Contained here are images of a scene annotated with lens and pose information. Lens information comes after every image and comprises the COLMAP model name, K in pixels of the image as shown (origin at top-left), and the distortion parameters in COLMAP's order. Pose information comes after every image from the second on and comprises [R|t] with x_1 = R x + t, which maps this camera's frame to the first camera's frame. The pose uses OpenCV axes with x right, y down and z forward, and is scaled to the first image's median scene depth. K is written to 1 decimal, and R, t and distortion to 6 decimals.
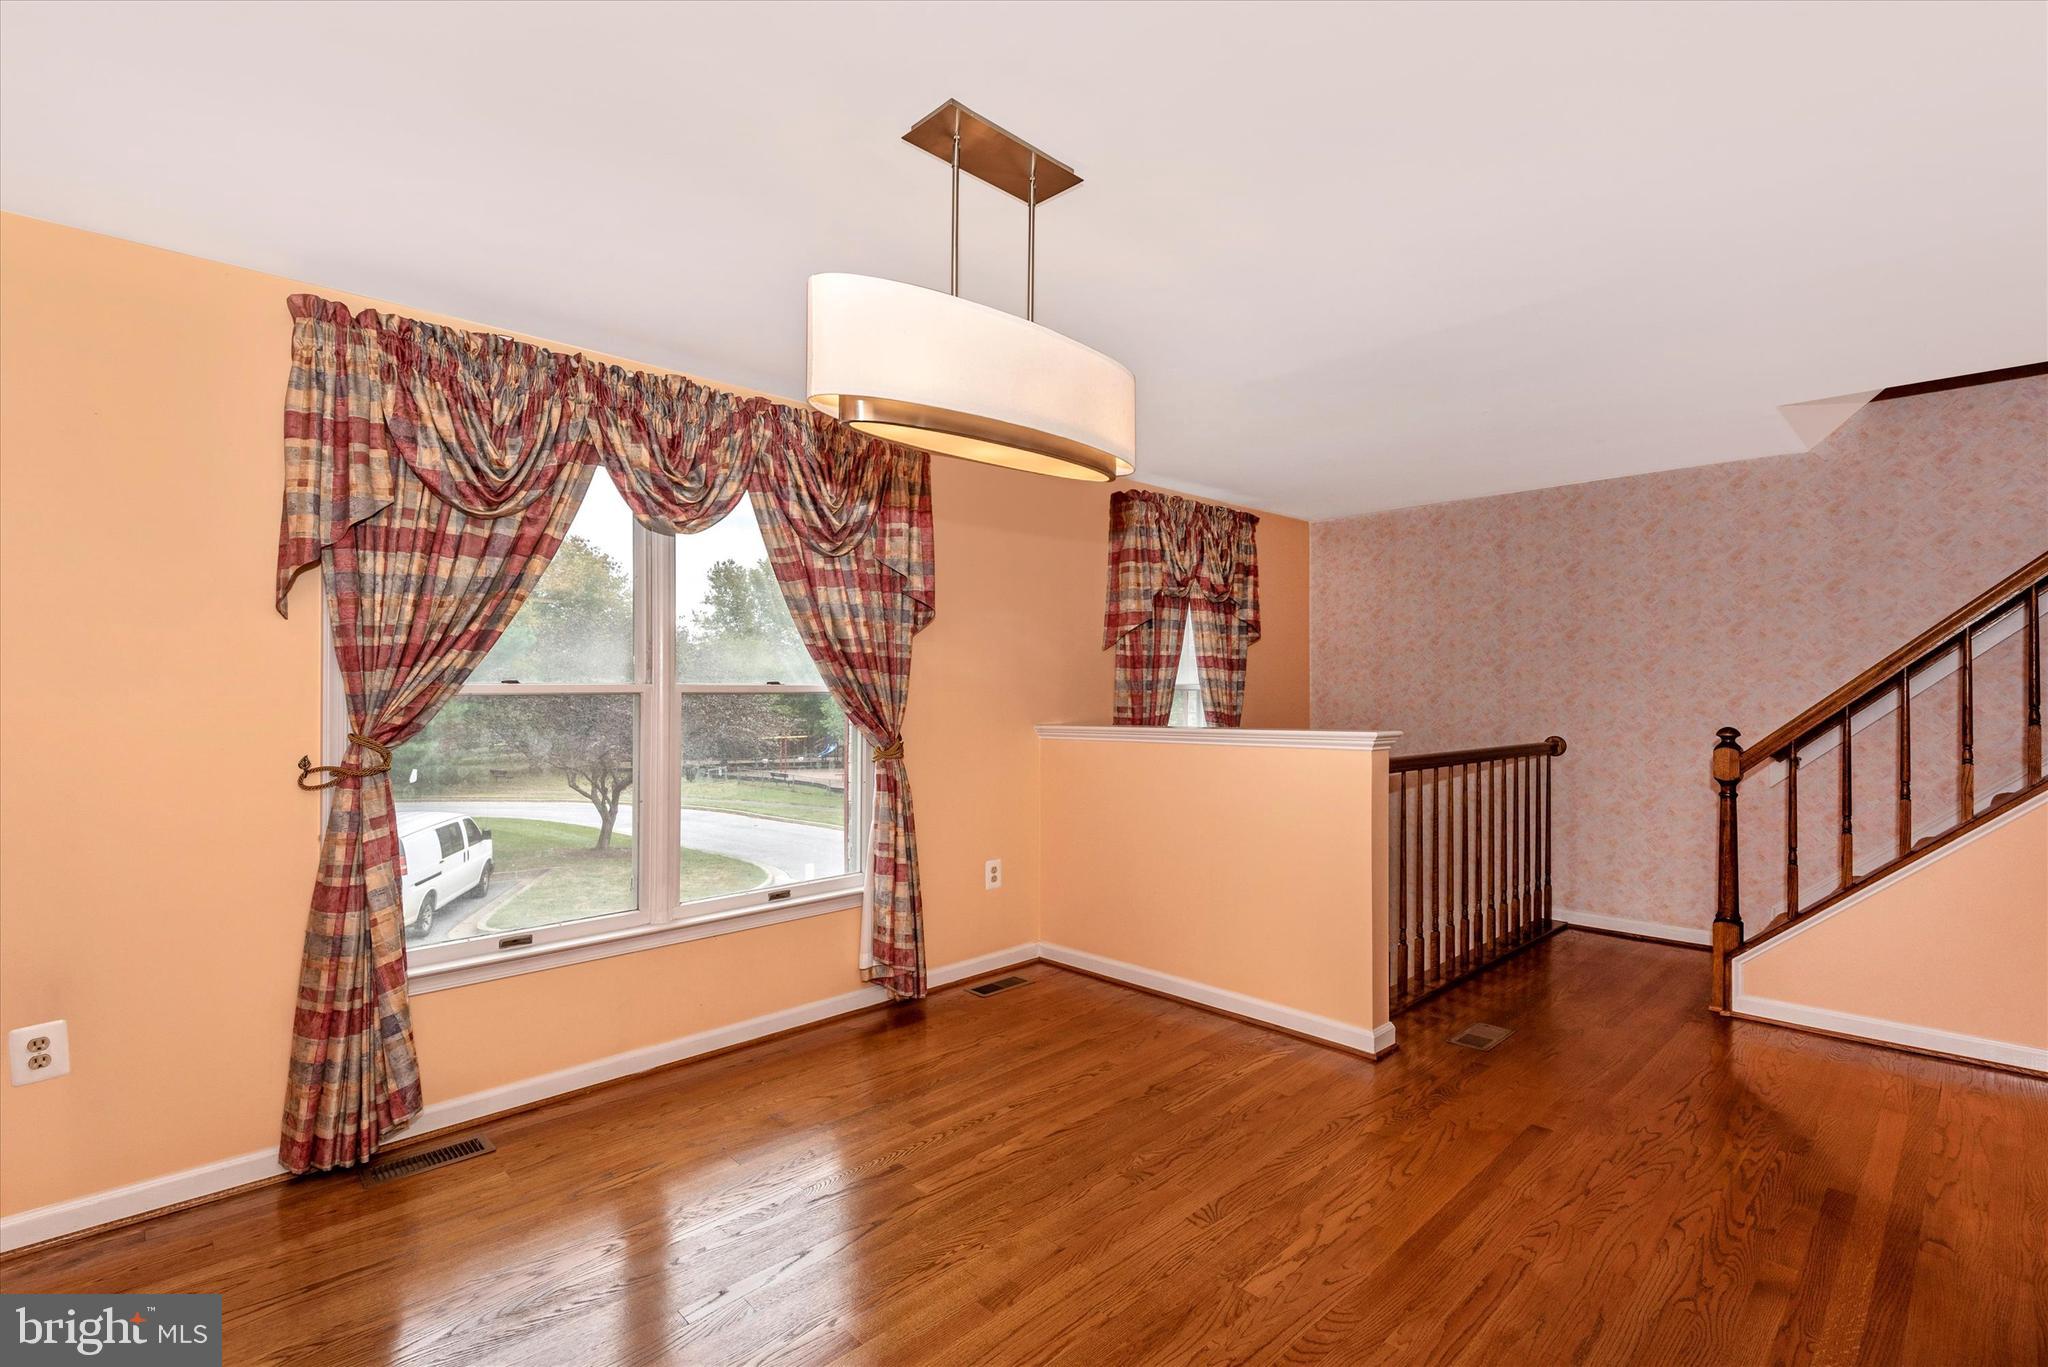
lens RADIAL K [[941.6, 0, 1050.0], [0, 941.6, 691.4], [0, 0, 1]] dist [0.025147, -0.016529]
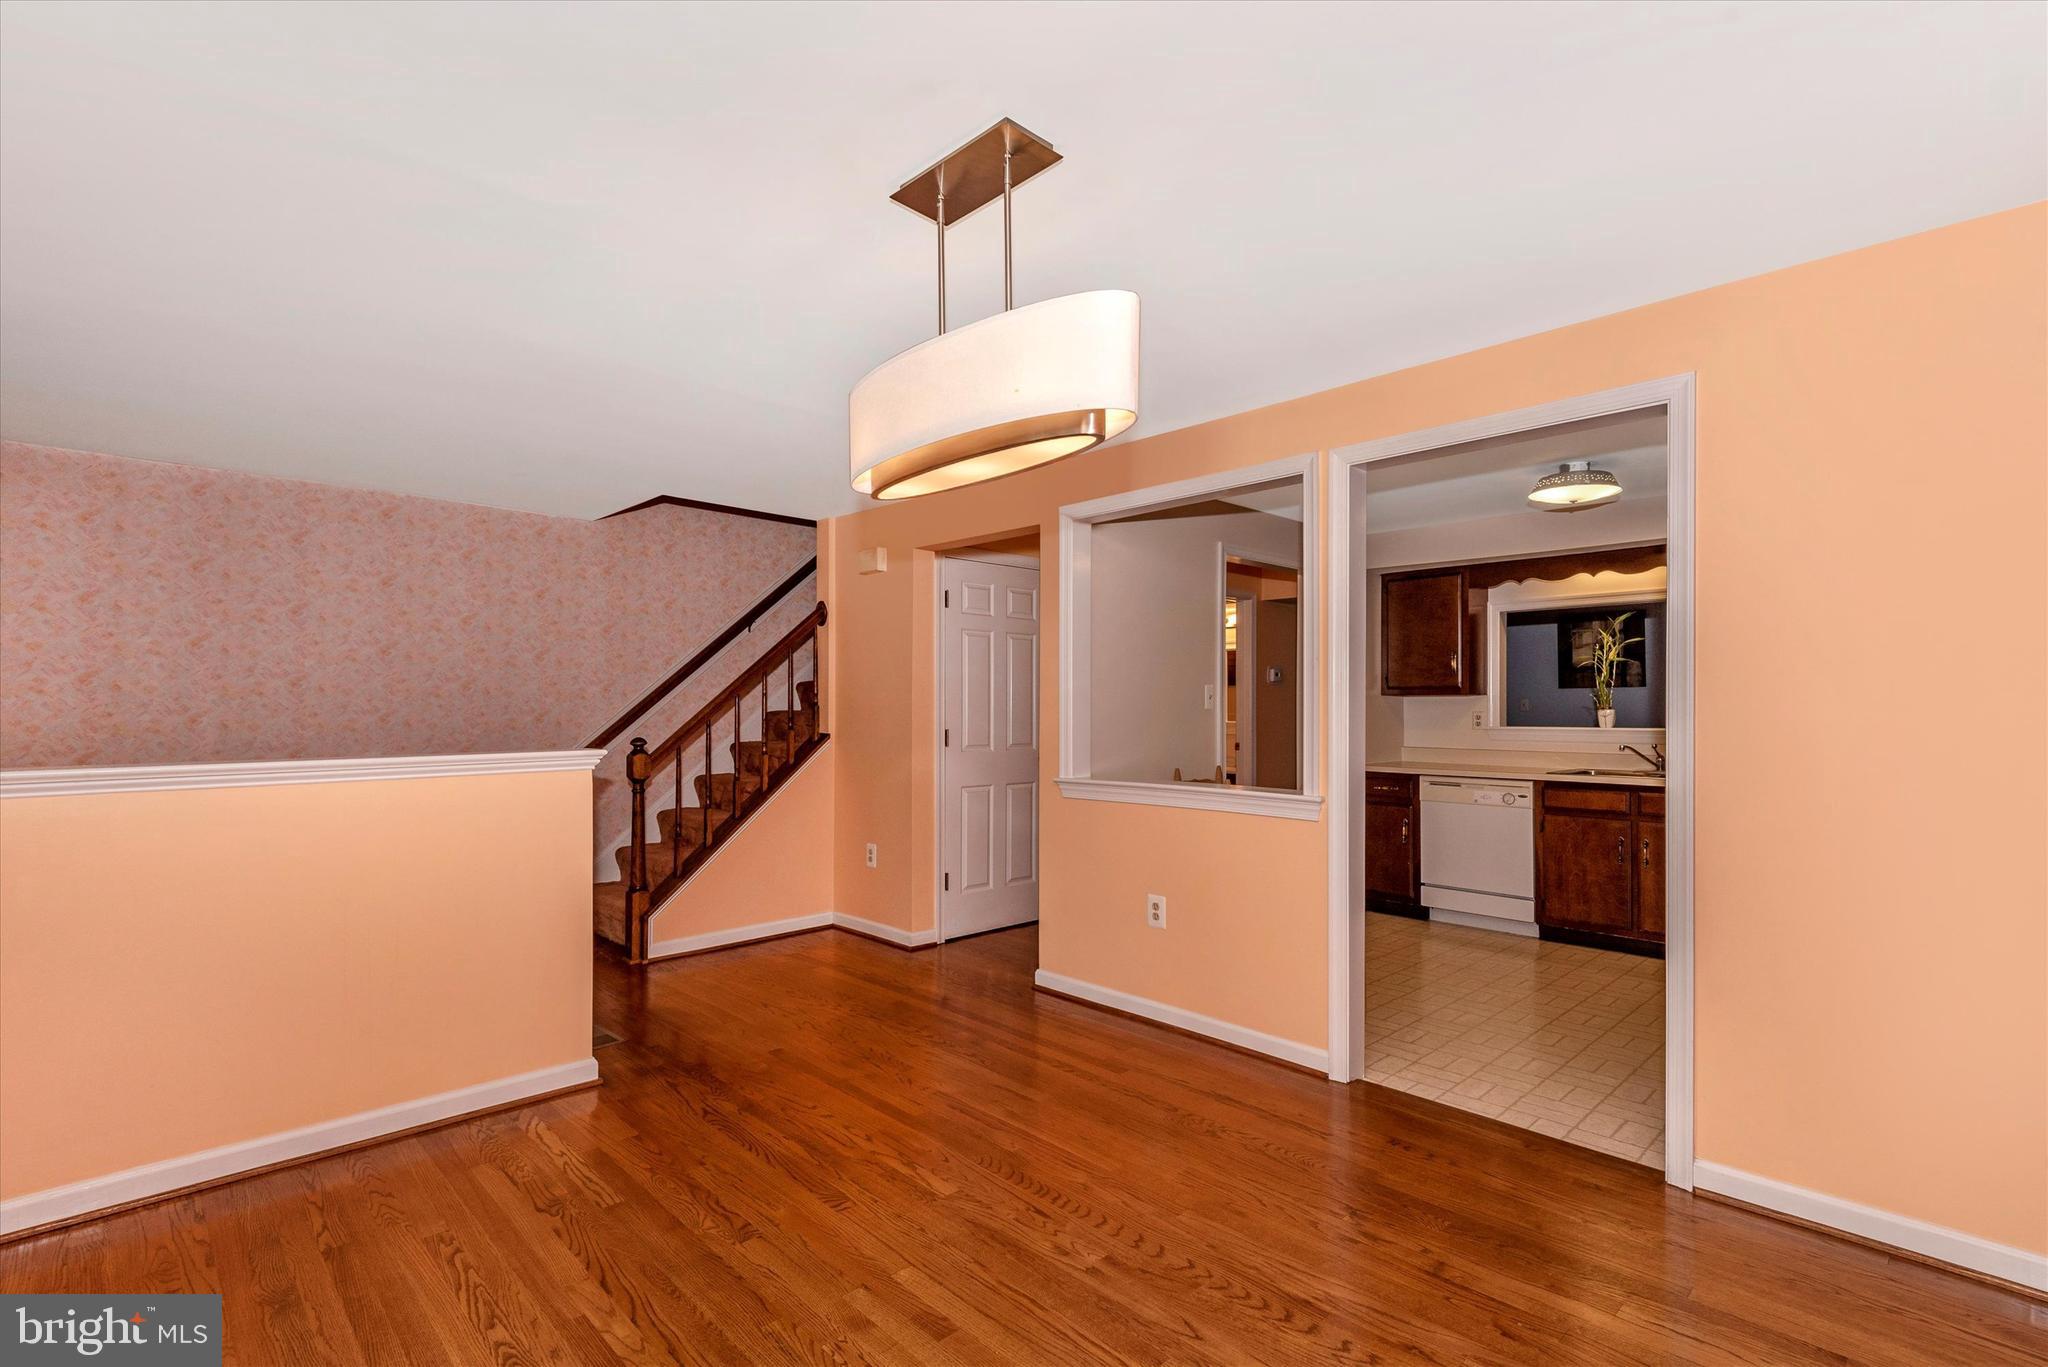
lens RADIAL K [[941.6, 0, 1018.5], [0, 941.6, 703.7], [0, 0, 1]] dist [0.025147, -0.016529]
pose [[0.024734, 0.006416, 0.999673, -0.684576], [0.001680, 0.999978, -0.006459, 0.002185], [-0.999693, 0.001839, 0.024722, 0.588416]]
